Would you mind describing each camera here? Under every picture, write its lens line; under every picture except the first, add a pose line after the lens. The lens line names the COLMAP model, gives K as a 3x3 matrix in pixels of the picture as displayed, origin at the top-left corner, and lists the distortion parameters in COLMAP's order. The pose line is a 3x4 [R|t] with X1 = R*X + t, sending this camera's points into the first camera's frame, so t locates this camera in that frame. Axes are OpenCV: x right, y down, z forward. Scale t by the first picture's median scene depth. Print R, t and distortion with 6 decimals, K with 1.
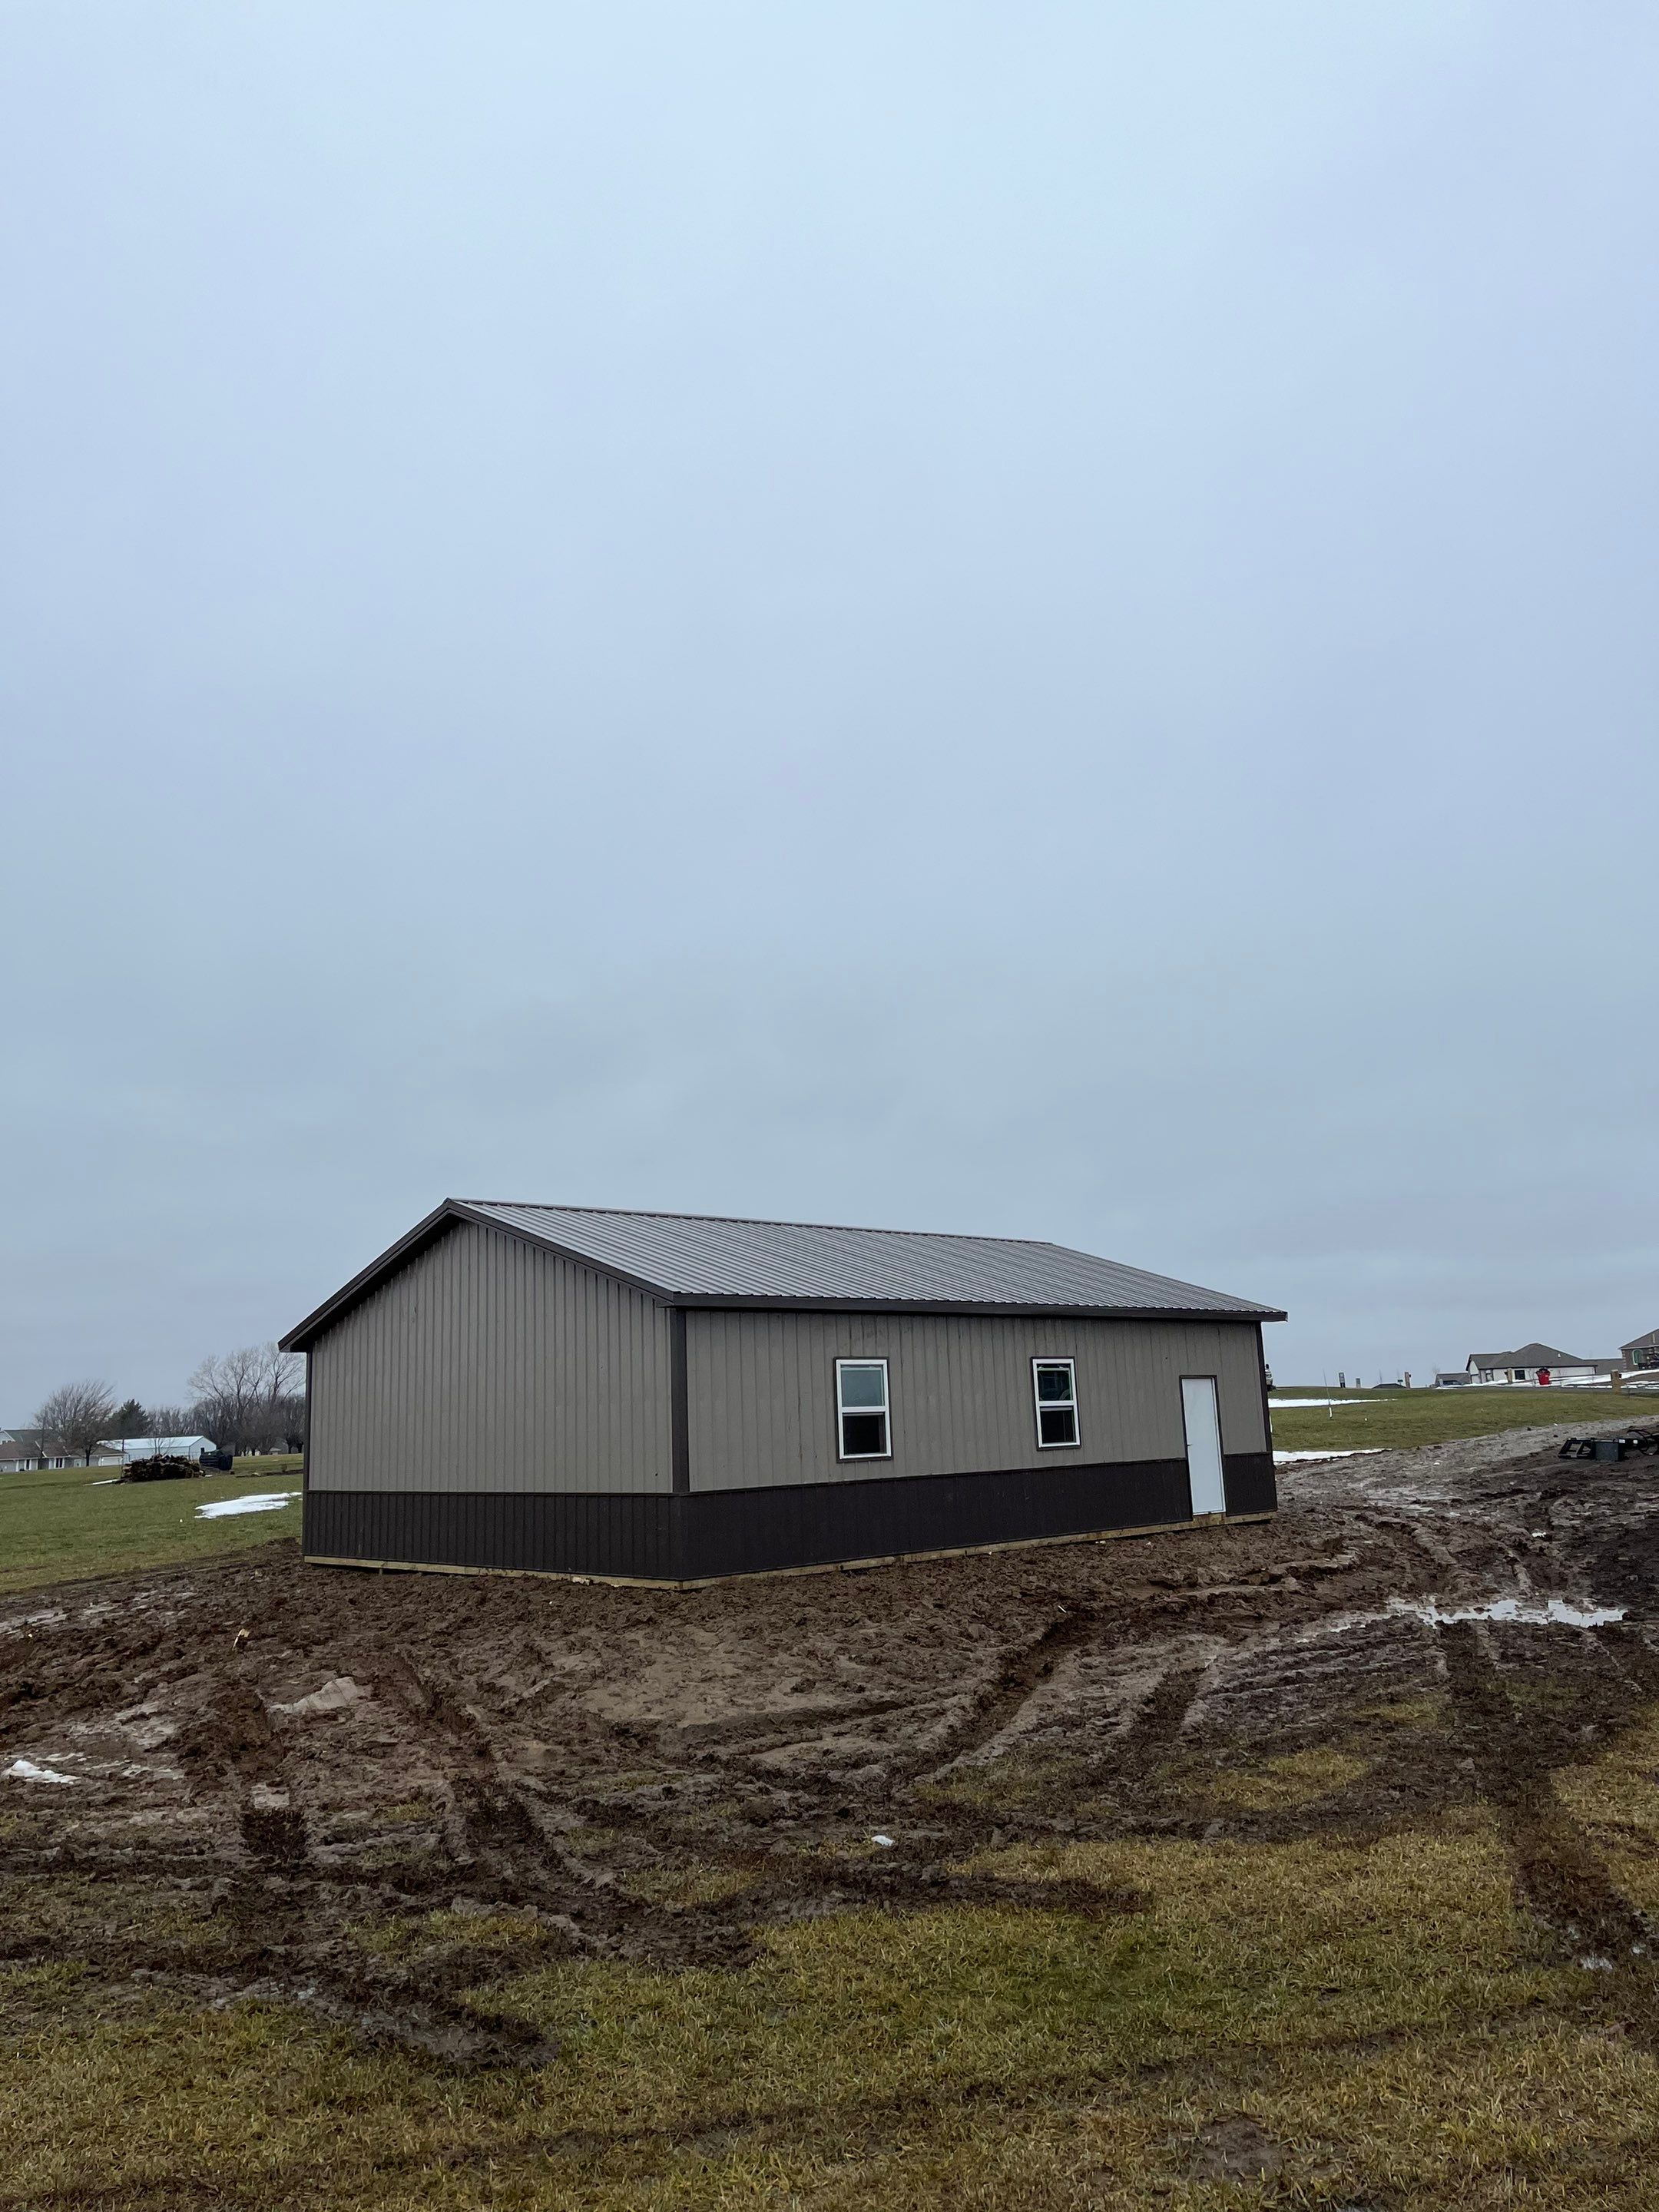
lens RADIAL K [[1645.0, 0, 828.1], [0, 1645.0, 1144.0], [0, 0, 1]] dist [0.058271, -0.002149]
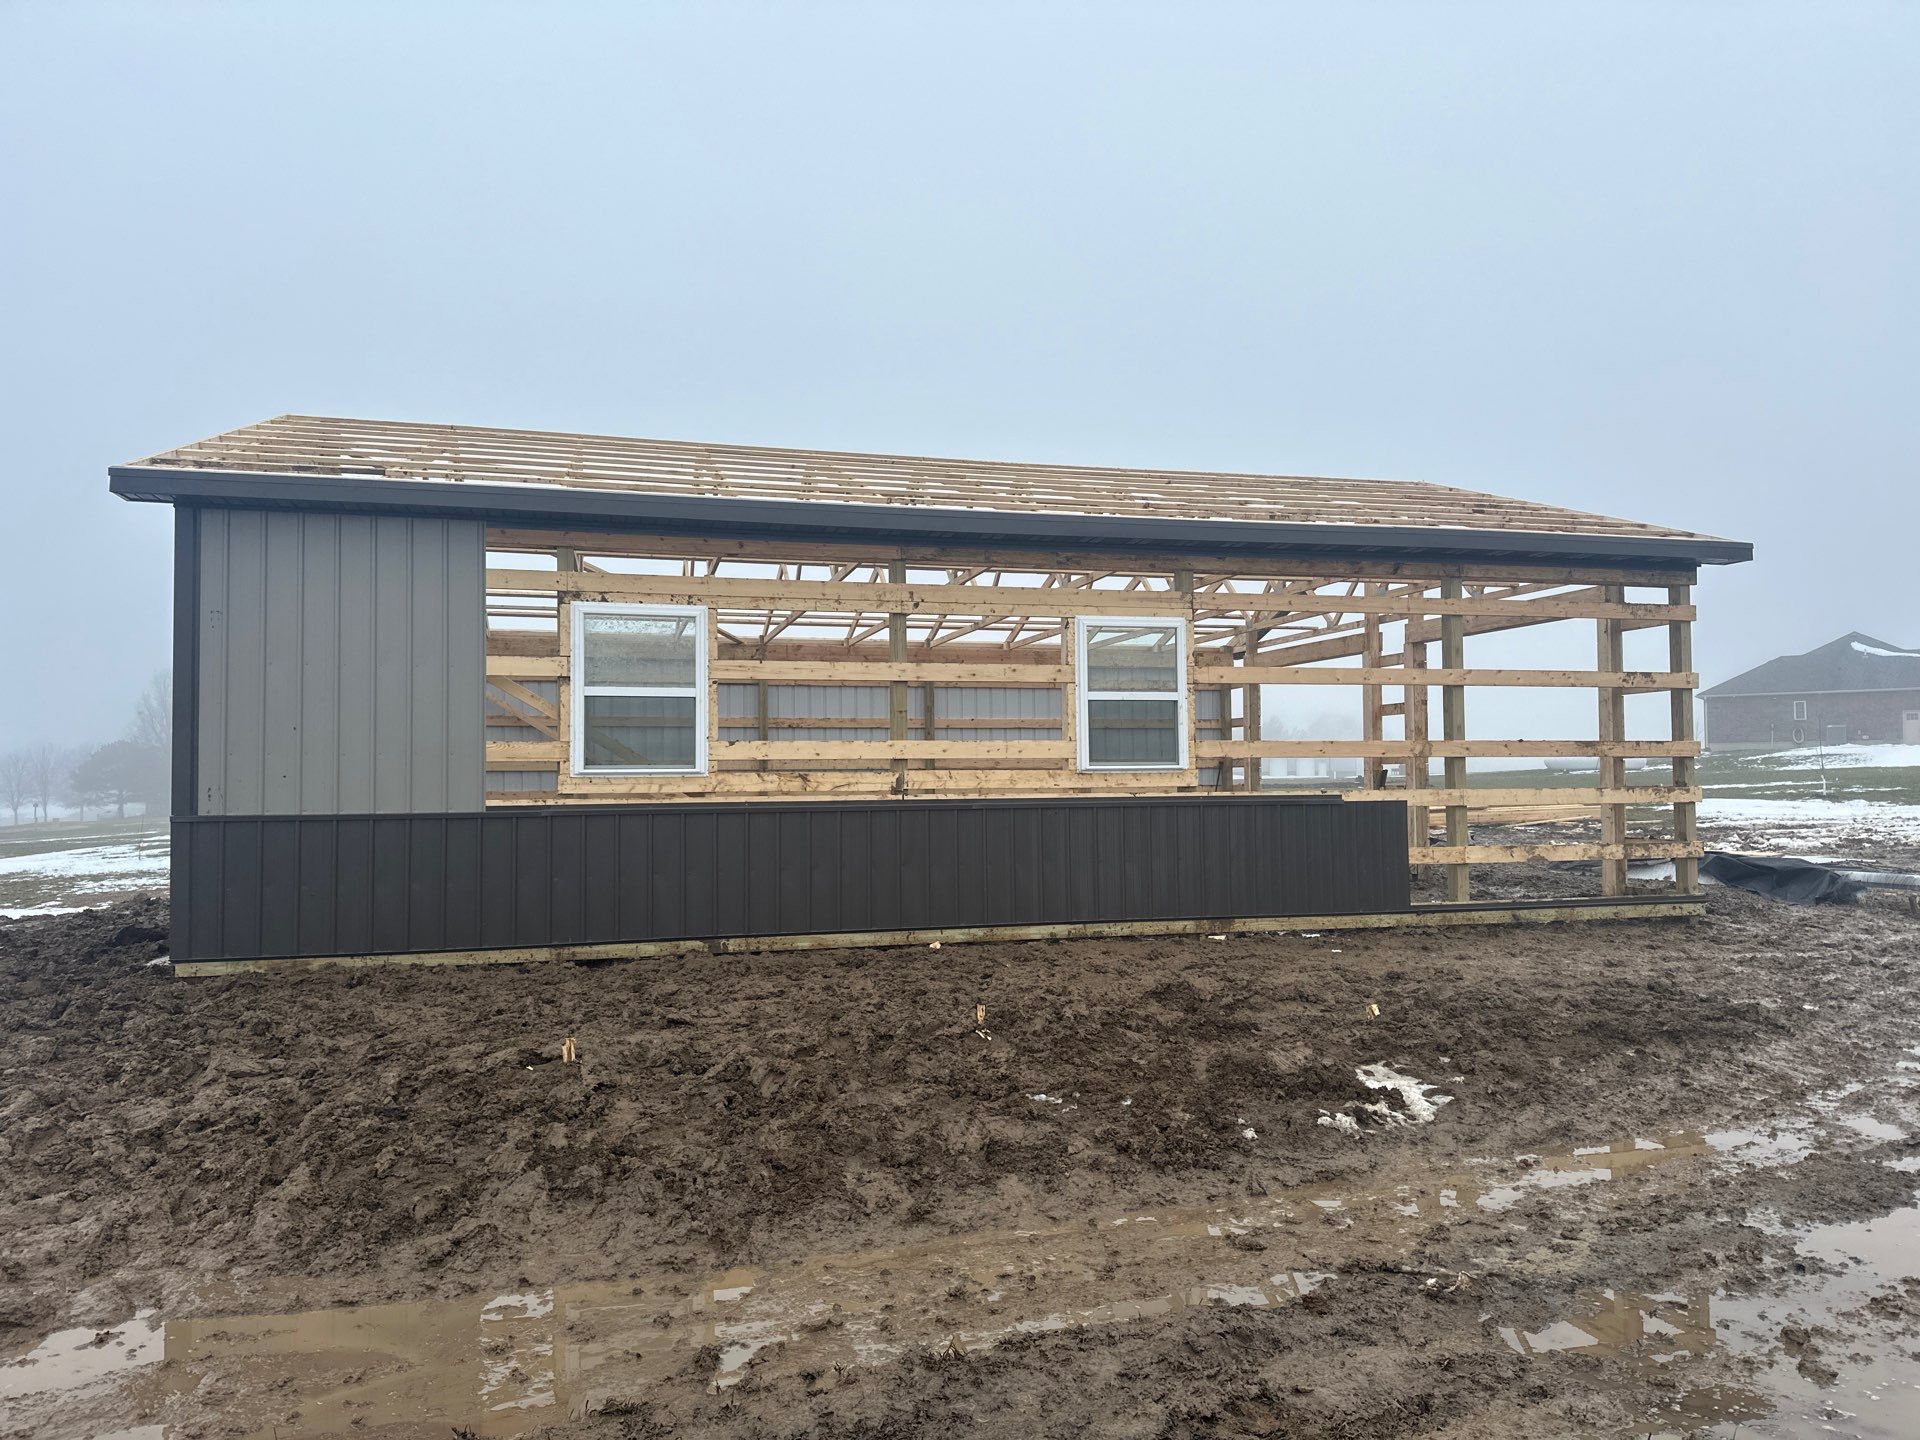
lens RADIAL K [[1427.9, 0, 960.0], [0, 1427.9, 720.0], [0, 0, 1]] dist [0.058271, -0.002149]
pose [[0.893020, 0.004992, -0.449989, 0.297417], [0.055422, 0.991106, 0.120982, 0.099032], [0.446591, -0.132979, 0.884801, 0.514839]]
